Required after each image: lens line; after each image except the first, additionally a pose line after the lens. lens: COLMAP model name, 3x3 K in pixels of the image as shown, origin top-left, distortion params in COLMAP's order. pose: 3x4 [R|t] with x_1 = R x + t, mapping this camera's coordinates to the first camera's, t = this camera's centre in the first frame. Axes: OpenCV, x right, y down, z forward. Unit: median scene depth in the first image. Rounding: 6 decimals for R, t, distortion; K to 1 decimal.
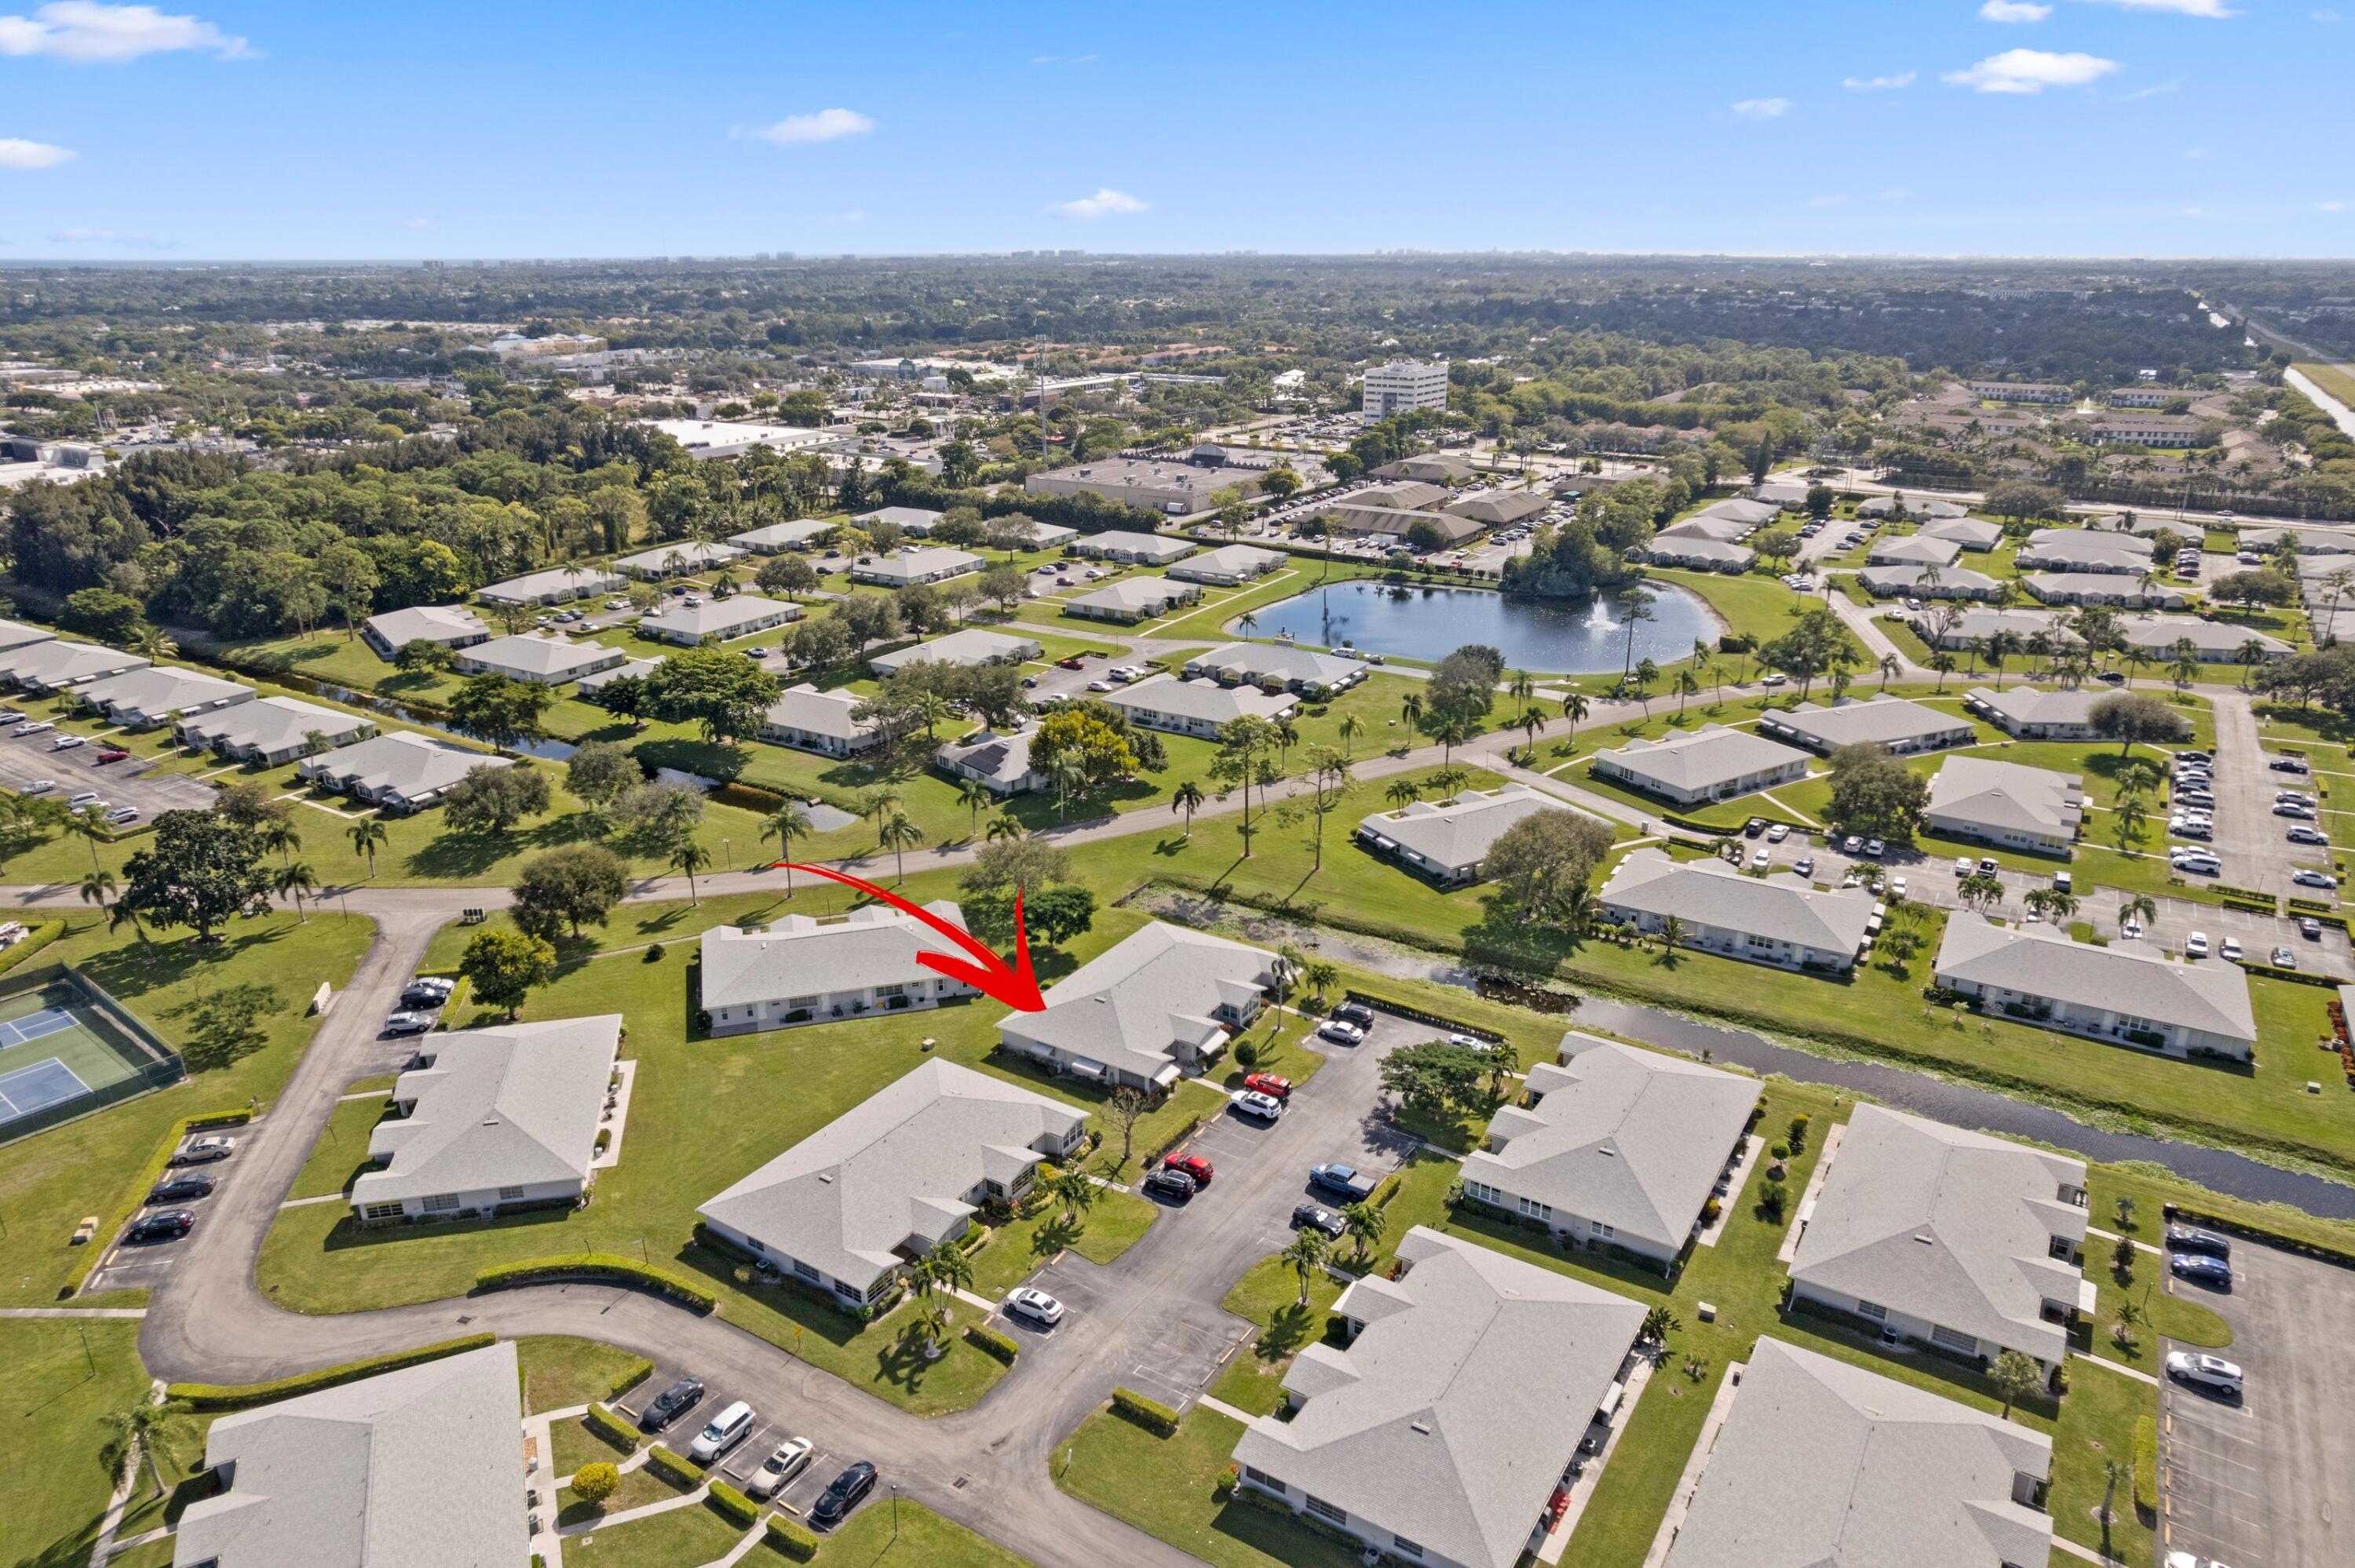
lens RADIAL K [[1572.9, 0, 1177.5], [0, 1572.9, 784.0], [0, 0, 1]] dist [-0.002275, -0.066291]
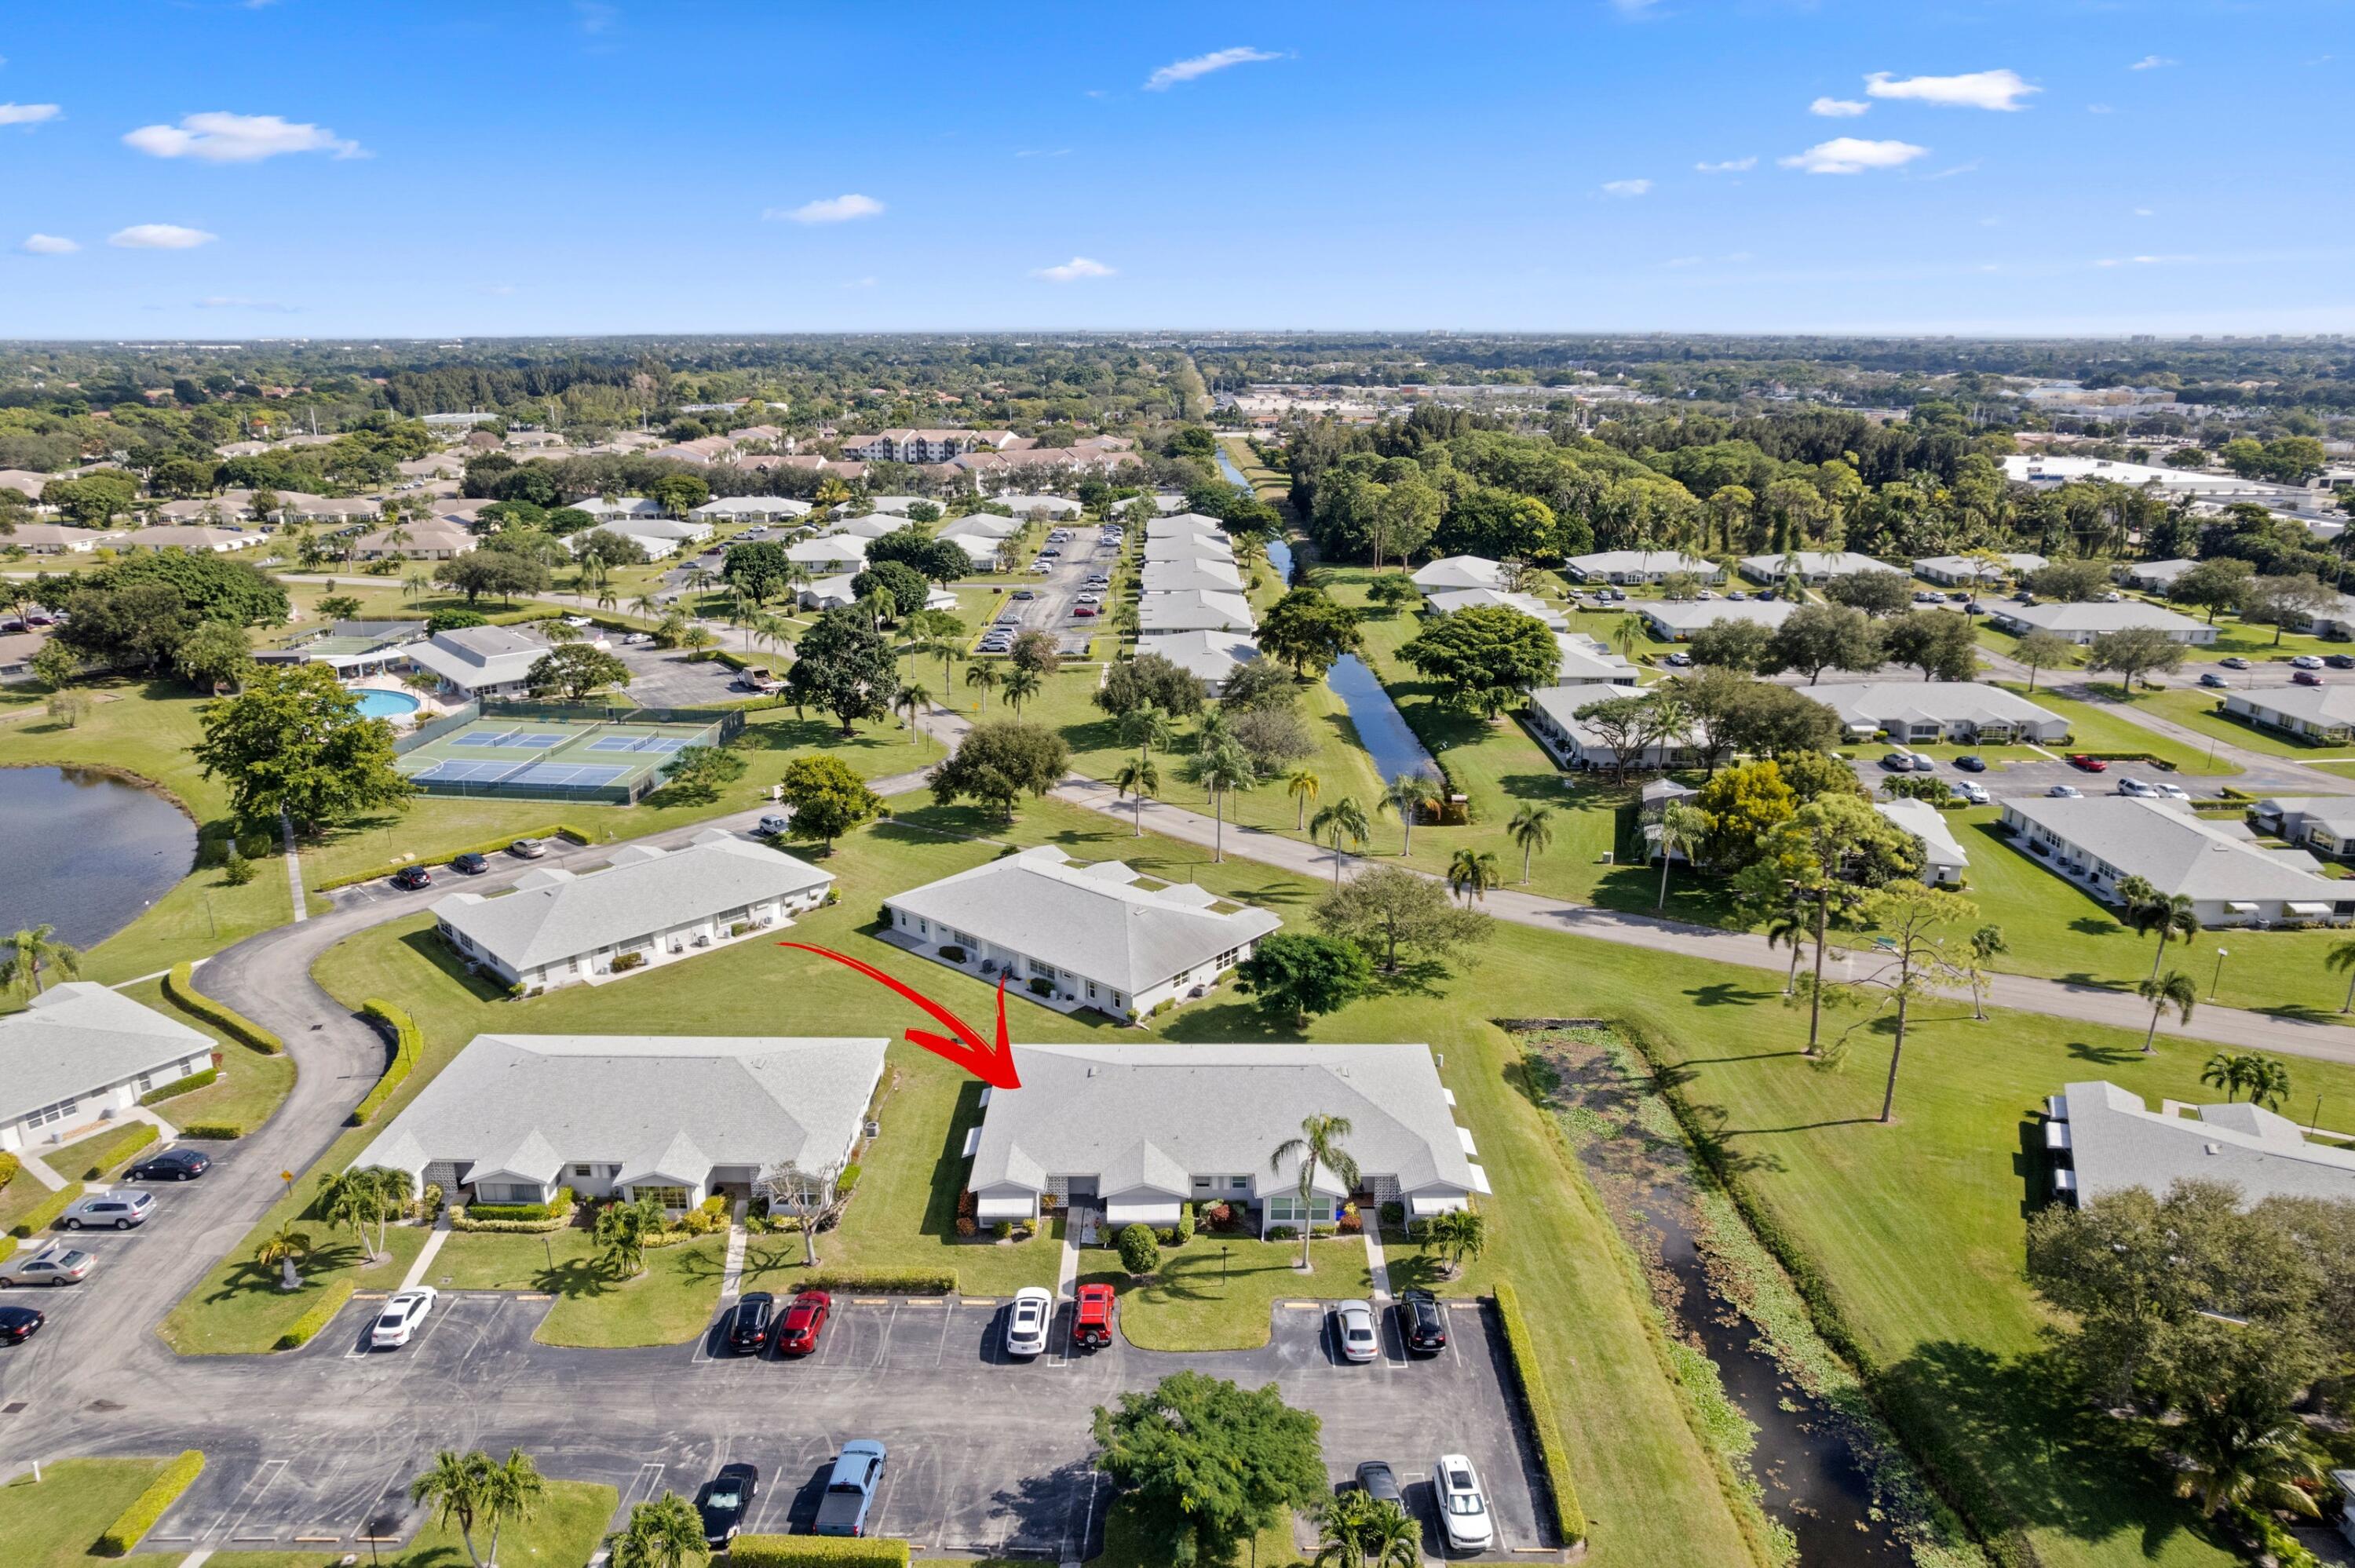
lens RADIAL K [[1572.9, 0, 1177.5], [0, 1572.9, 784.0], [0, 0, 1]] dist [-0.002275, -0.066291]
pose [[0.522197, 0.241749, -0.817843, 0.394010], [-0.287169, 0.952824, 0.098290, -0.038606], [0.803022, 0.183532, 0.566985, 0.555992]]
